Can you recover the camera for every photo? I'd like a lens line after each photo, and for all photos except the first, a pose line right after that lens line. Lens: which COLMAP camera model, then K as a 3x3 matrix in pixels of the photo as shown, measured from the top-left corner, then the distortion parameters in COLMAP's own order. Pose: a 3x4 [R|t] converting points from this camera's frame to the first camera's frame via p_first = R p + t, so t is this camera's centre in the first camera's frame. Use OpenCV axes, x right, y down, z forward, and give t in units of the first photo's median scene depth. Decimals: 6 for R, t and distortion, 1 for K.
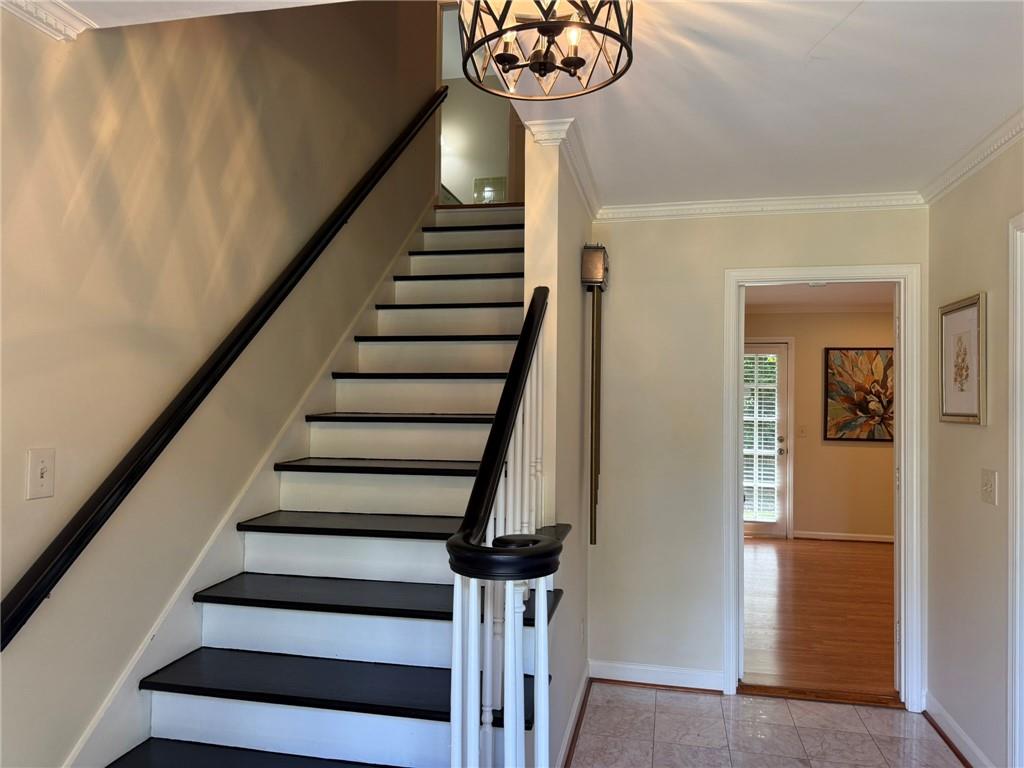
lens RADIAL K [[716.4, 0, 514.9], [0, 716.4, 383.8], [0, 0, 1]] dist [0.009192, -0.015373]
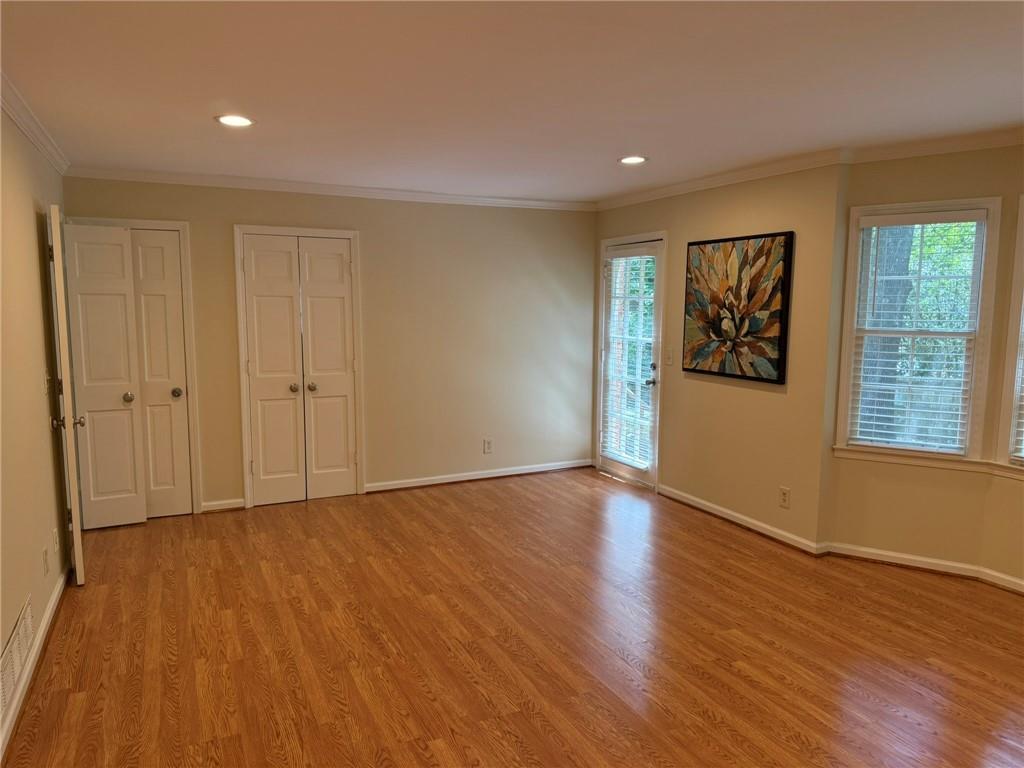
lens RADIAL K [[716.4, 0, 512.9], [0, 716.4, 388.5], [0, 0, 1]] dist [0.009192, -0.015373]
pose [[0.604557, 0.082058, -0.792324, 0.919615], [0.026494, 0.992058, 0.122959, 0.001513], [0.796121, -0.095327, 0.597582, 0.424370]]
